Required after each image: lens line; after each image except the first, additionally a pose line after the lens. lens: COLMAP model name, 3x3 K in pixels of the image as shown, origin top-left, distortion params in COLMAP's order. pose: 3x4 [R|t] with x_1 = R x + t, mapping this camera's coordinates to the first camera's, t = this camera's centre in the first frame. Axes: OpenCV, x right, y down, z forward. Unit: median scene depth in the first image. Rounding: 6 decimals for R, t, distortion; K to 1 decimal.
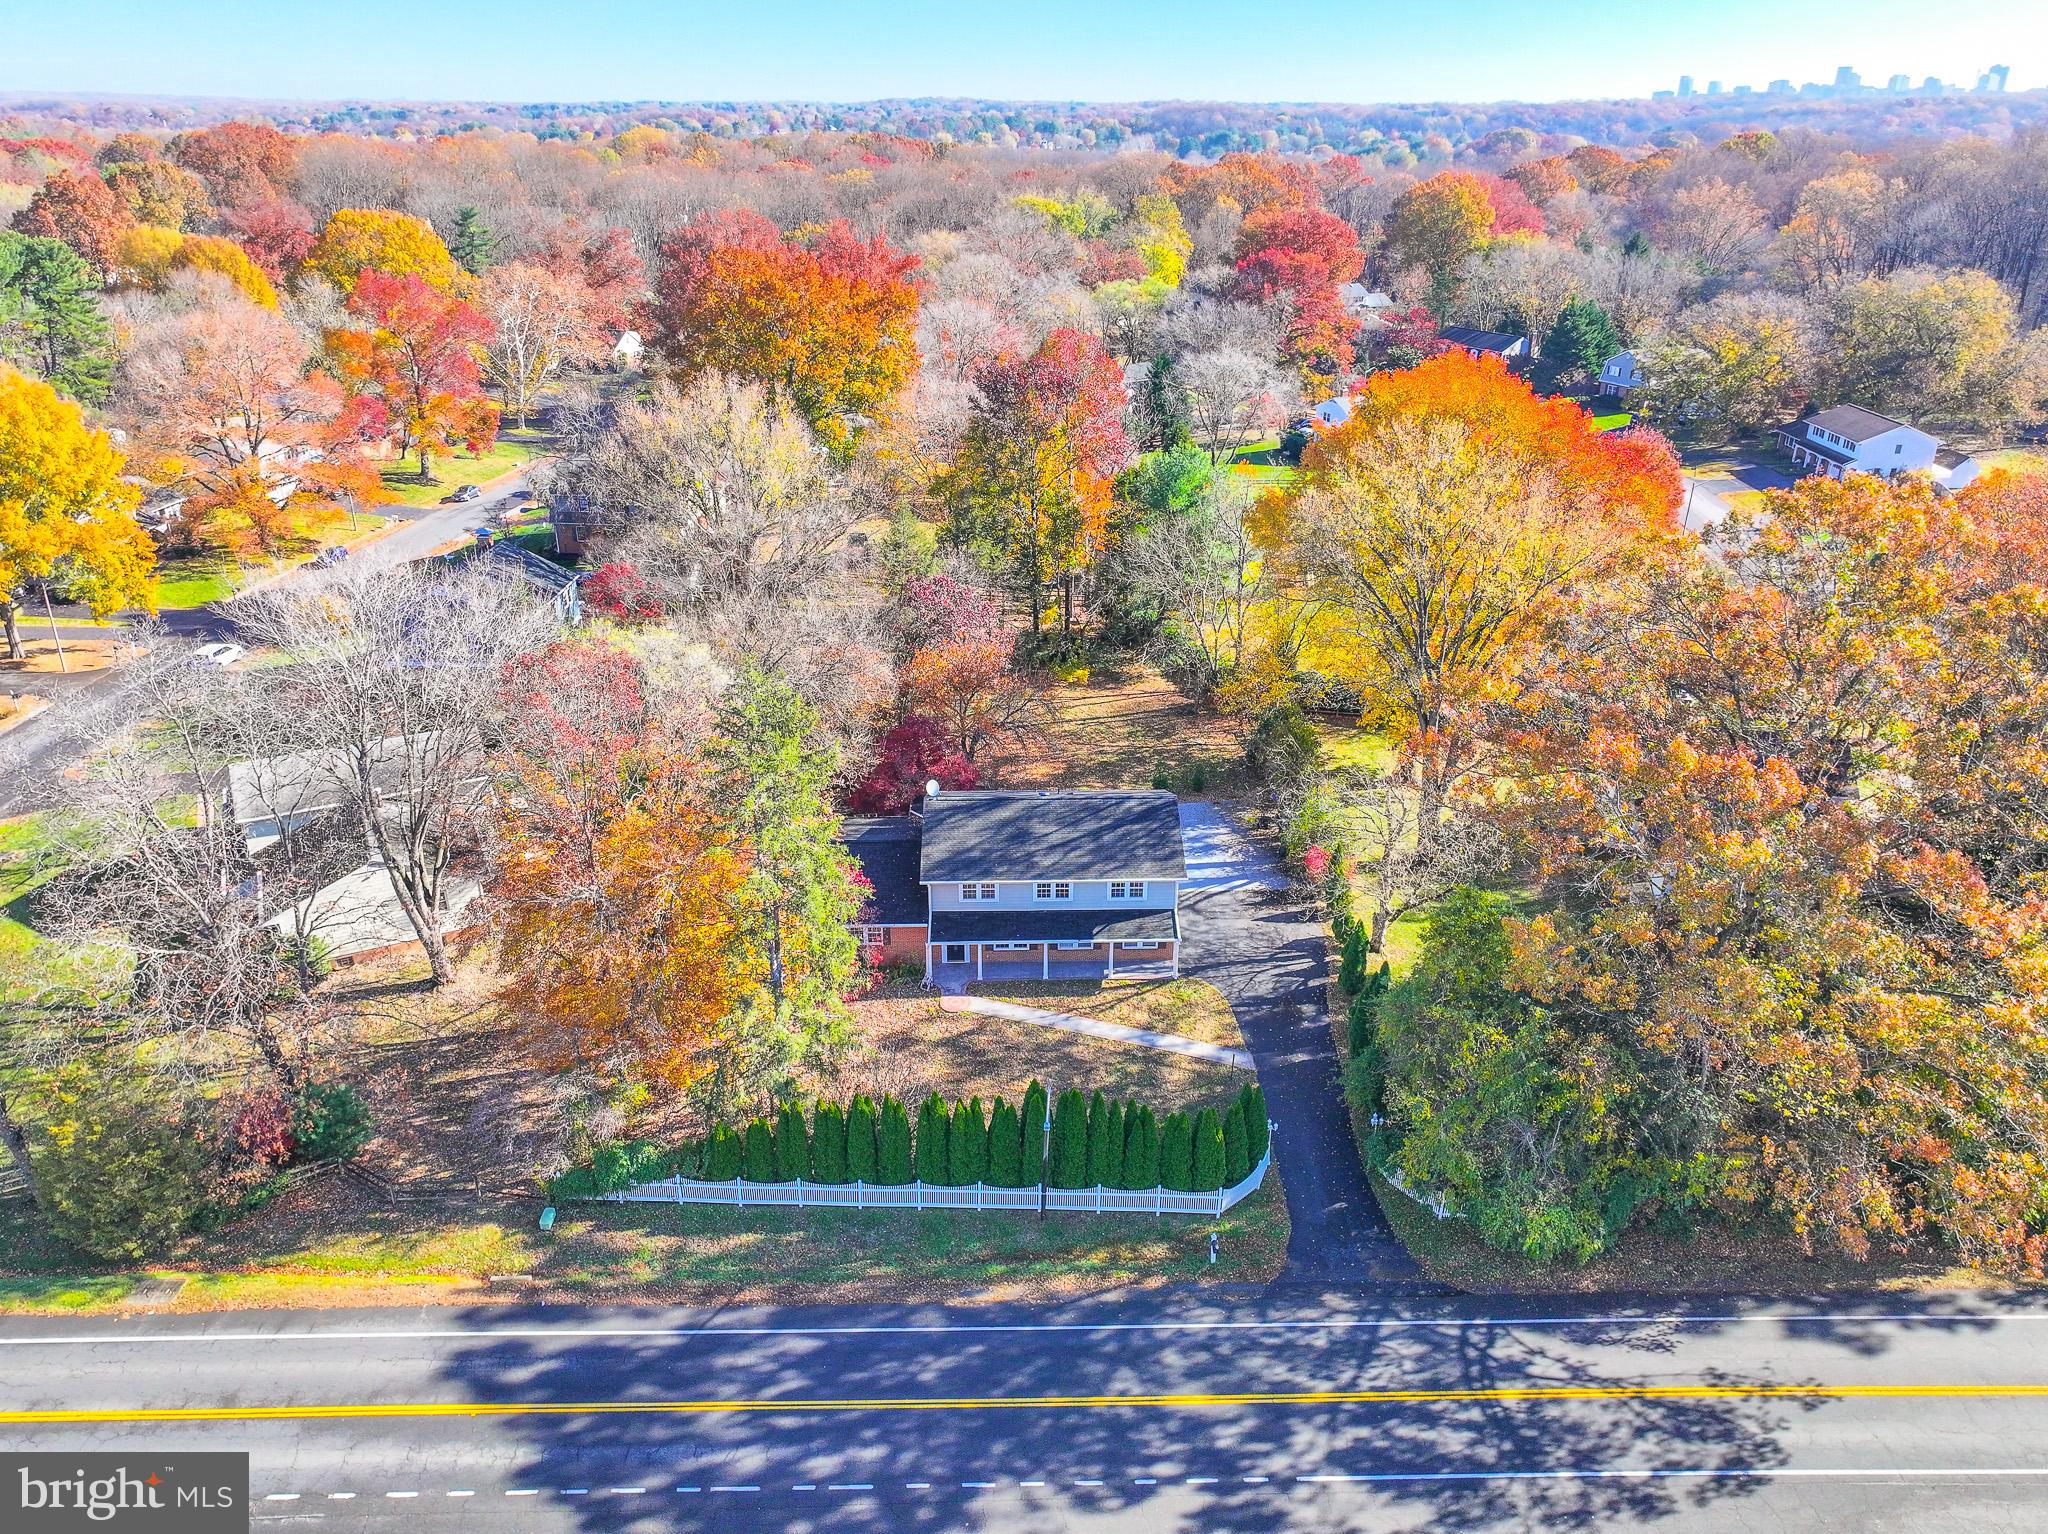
lens RADIAL K [[1395.7, 0, 1034.5], [0, 1395.7, 786.5], [0, 0, 1]] dist [0.000271, 0.001919]
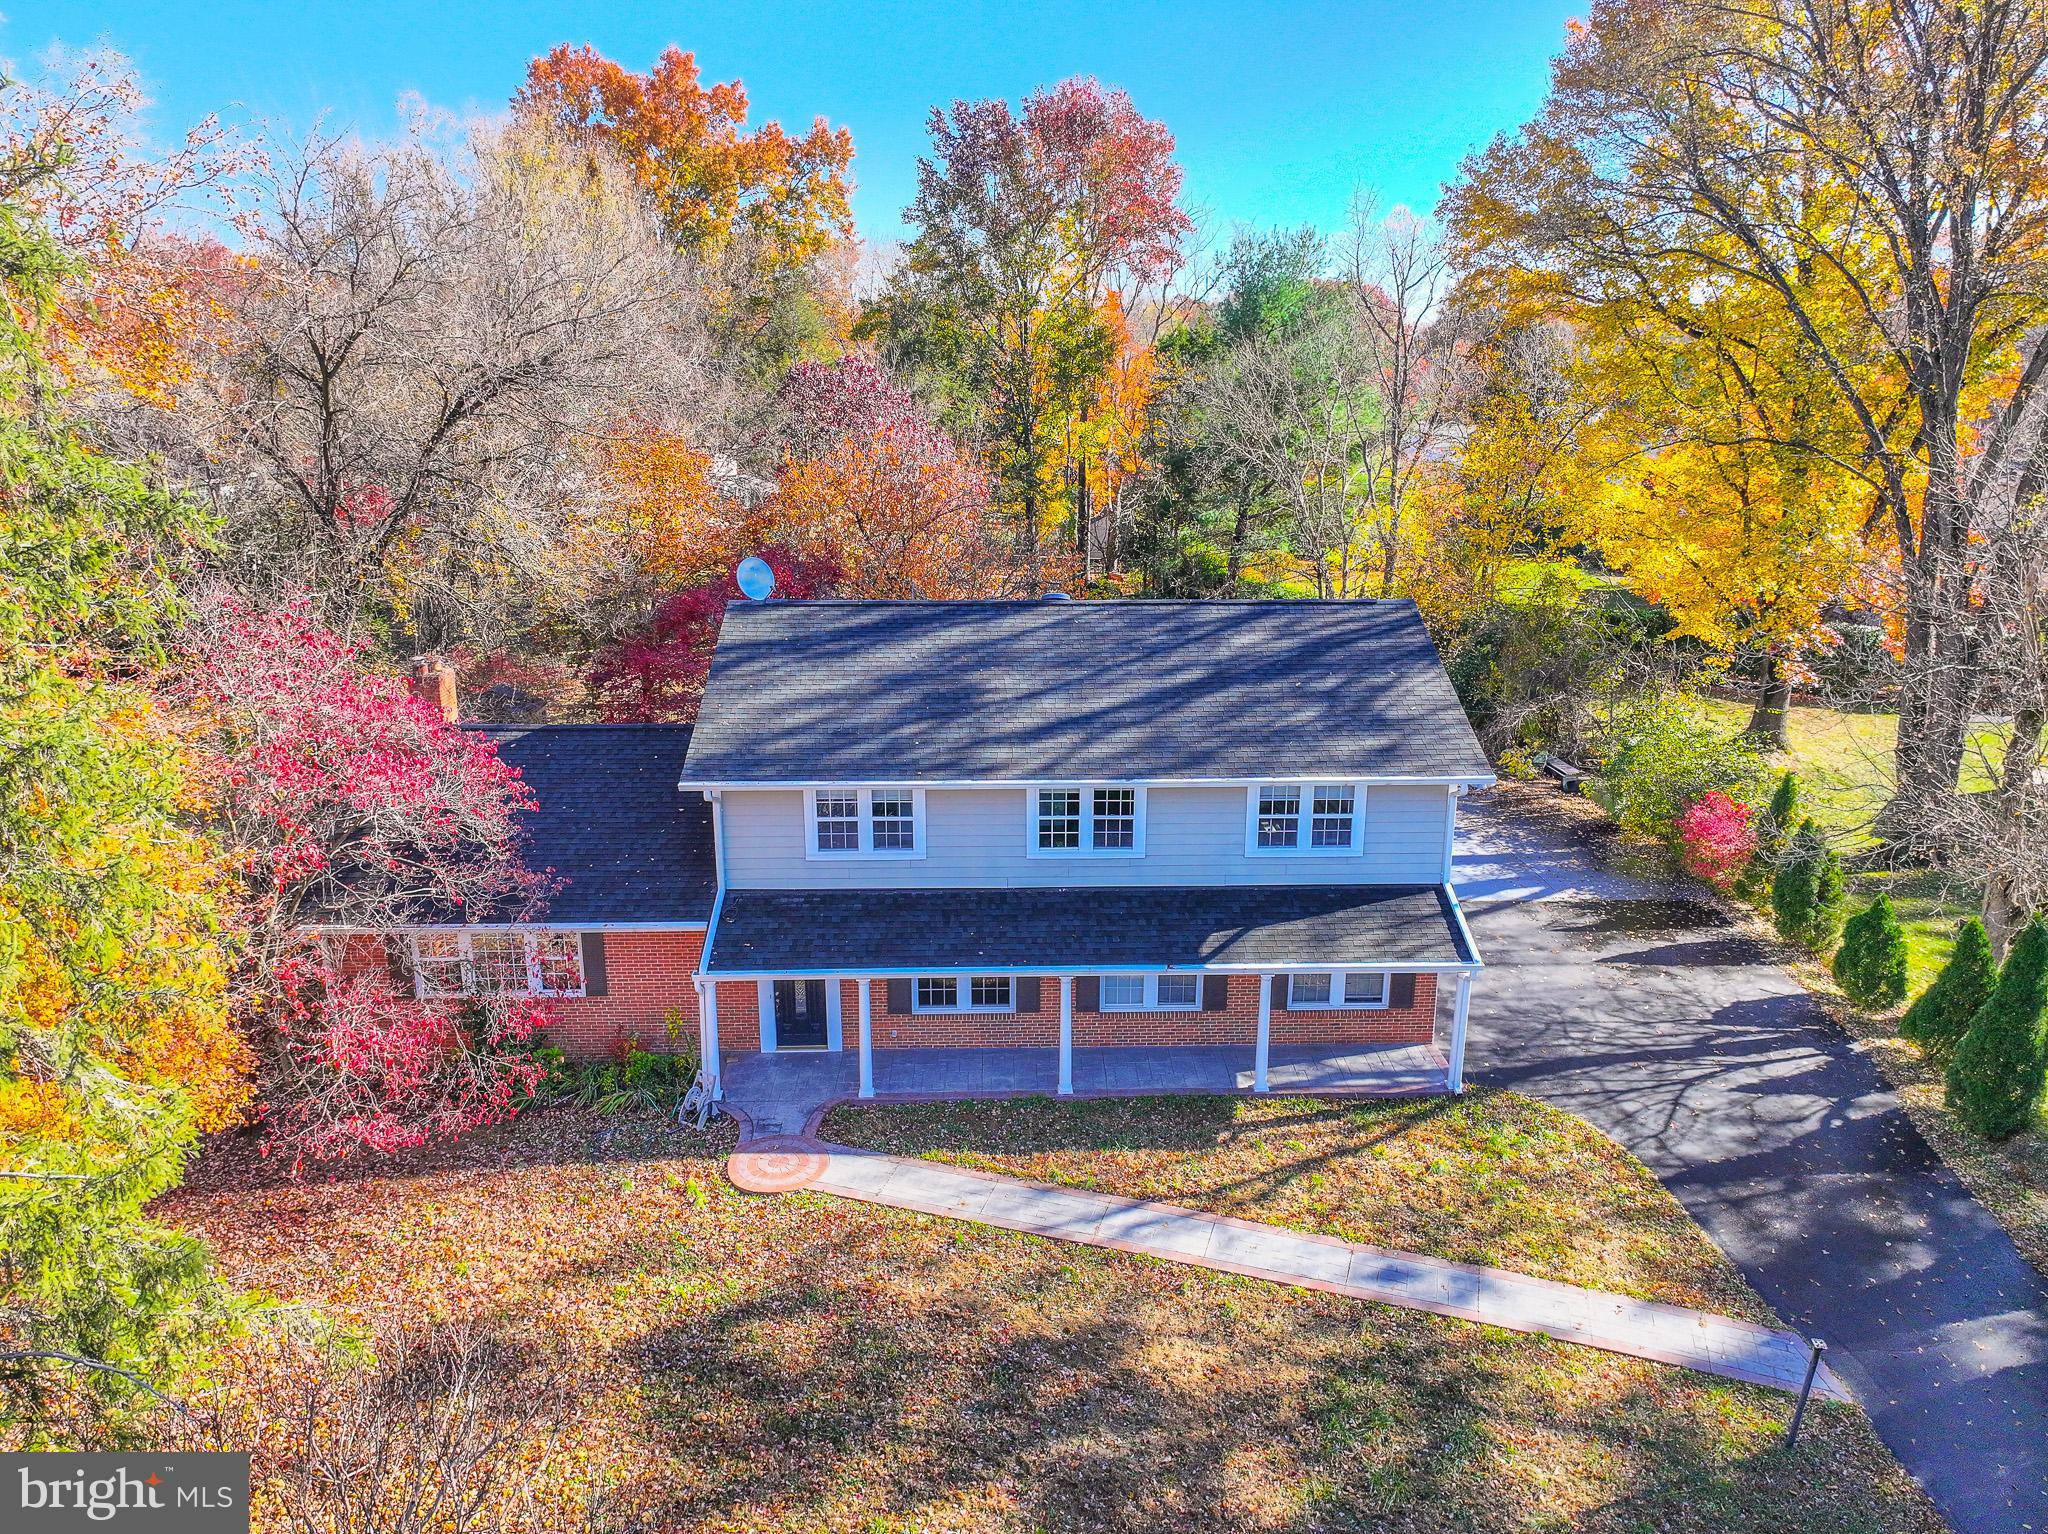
lens RADIAL K [[1432.1, 0, 1024.0], [0, 1432.1, 767.0], [0, 0, 1]] dist [0.000070, 0.001948]
pose [[0.999999, -0.001248, -0.000193, -0.001361], [0.001199, 0.986384, -0.164457, 0.104027], [0.000396, 0.164456, 0.986384, 0.579509]]
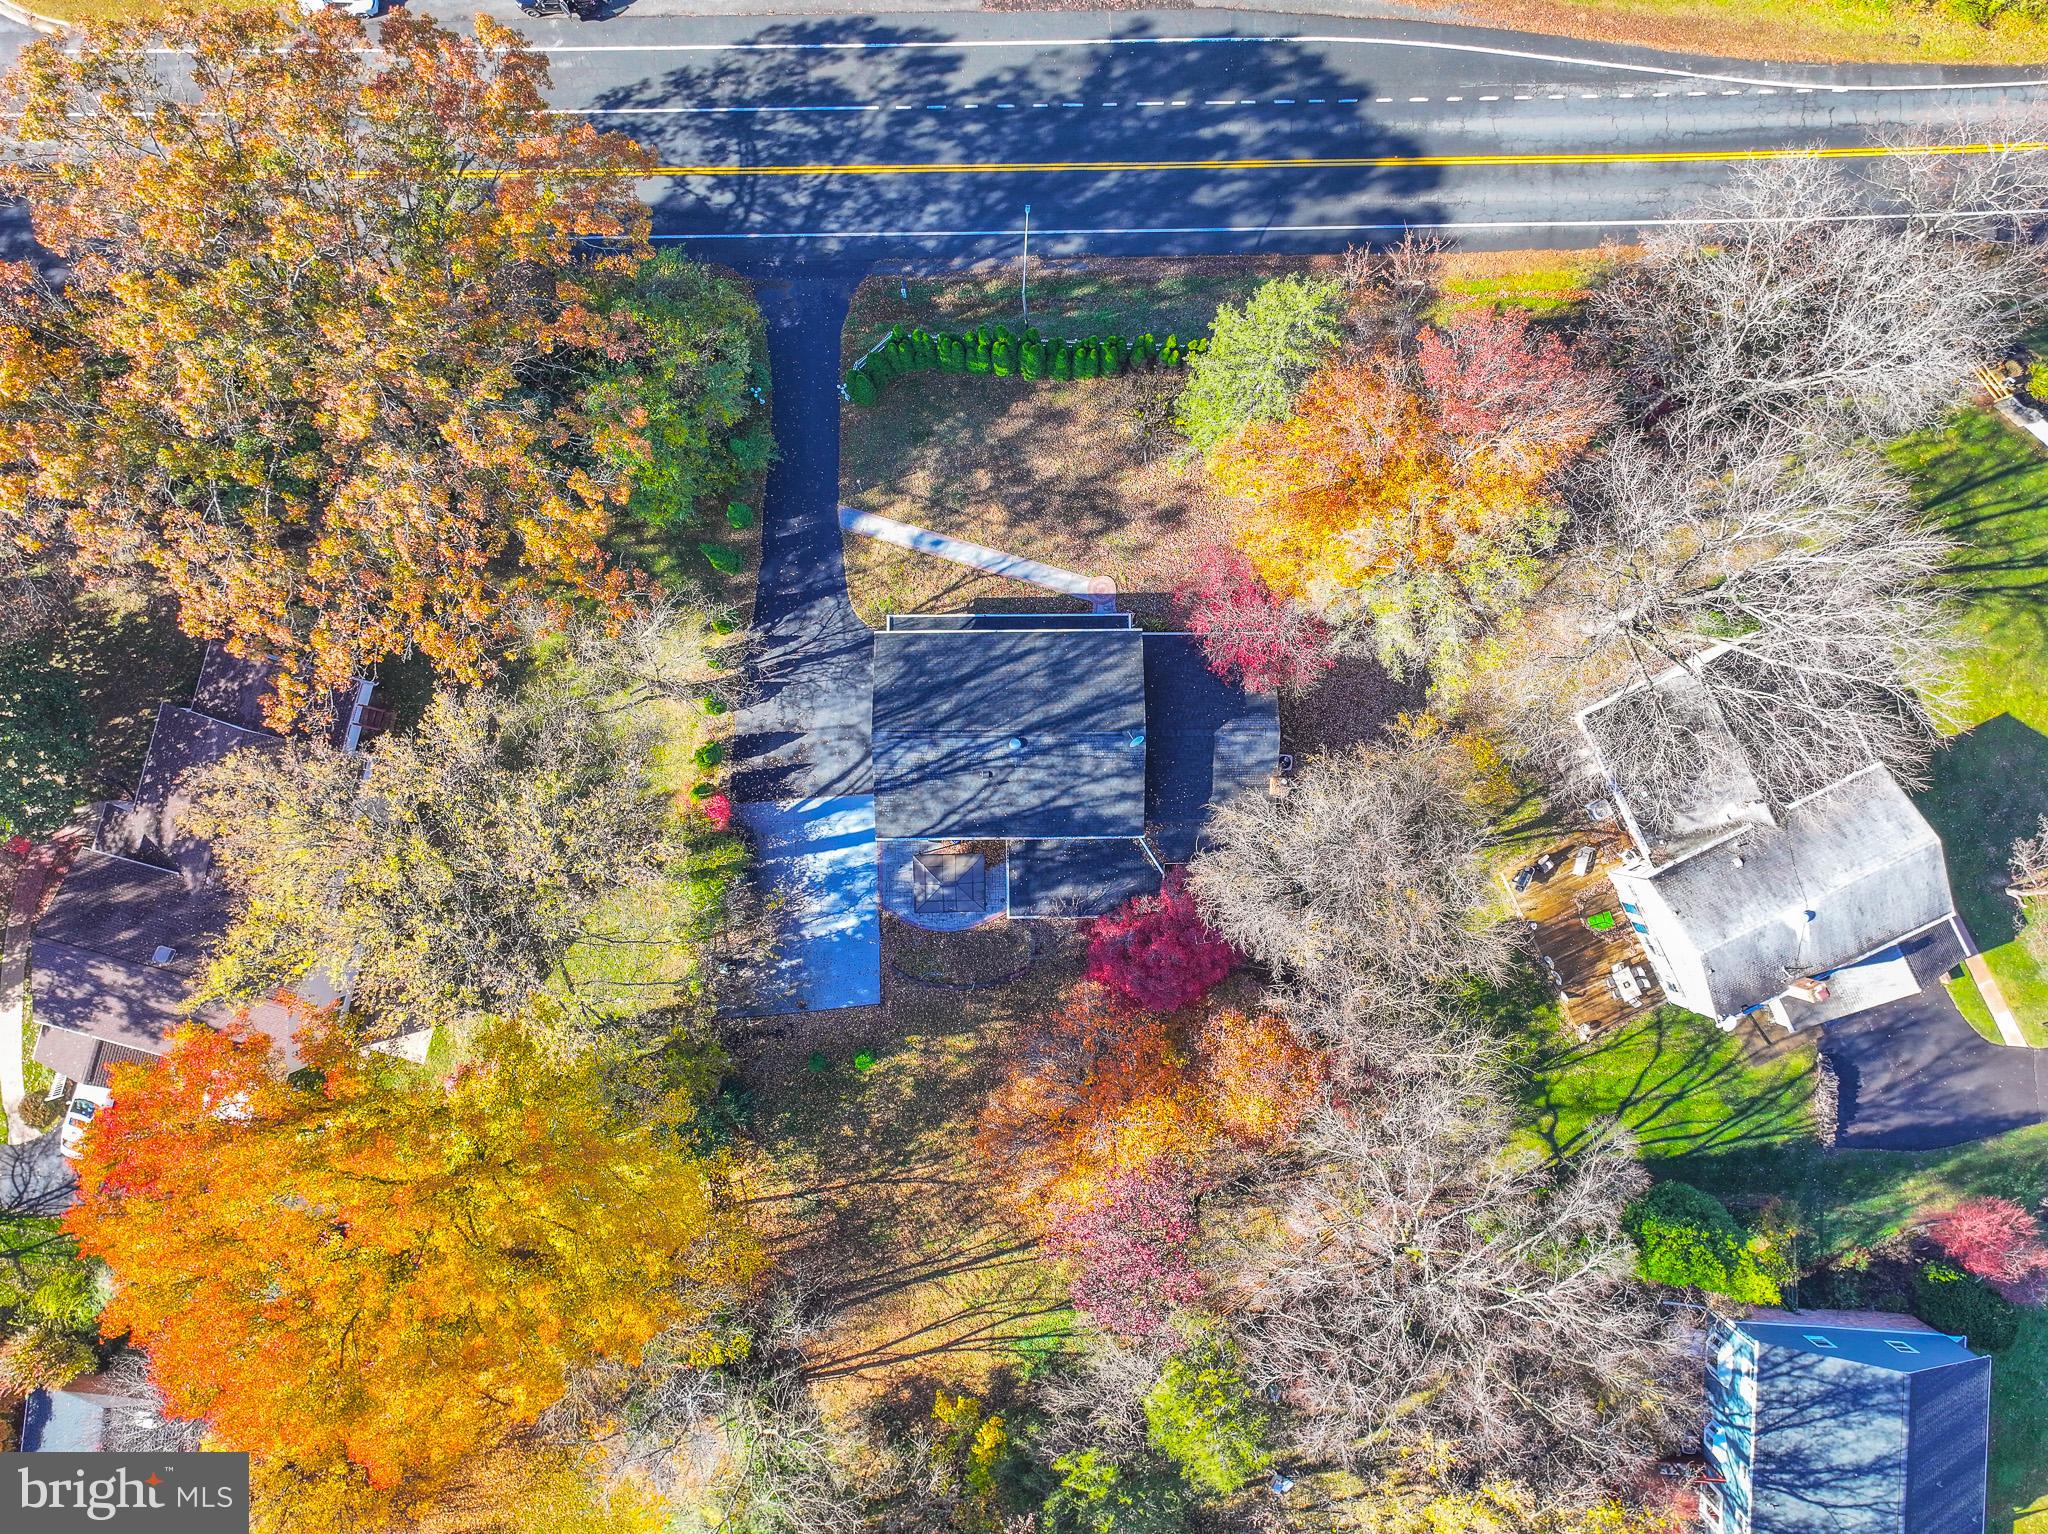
lens RADIAL K [[1395.7, 0, 1034.5], [0, 1395.7, 786.5], [0, 0, 1]] dist [0.000271, 0.001919]
pose [[-0.999770, -0.020939, -0.004668, -0.002271], [0.005198, -0.447553, 0.894243, -0.759830], [-0.020814, 0.894012, 0.447558, 0.564594]]
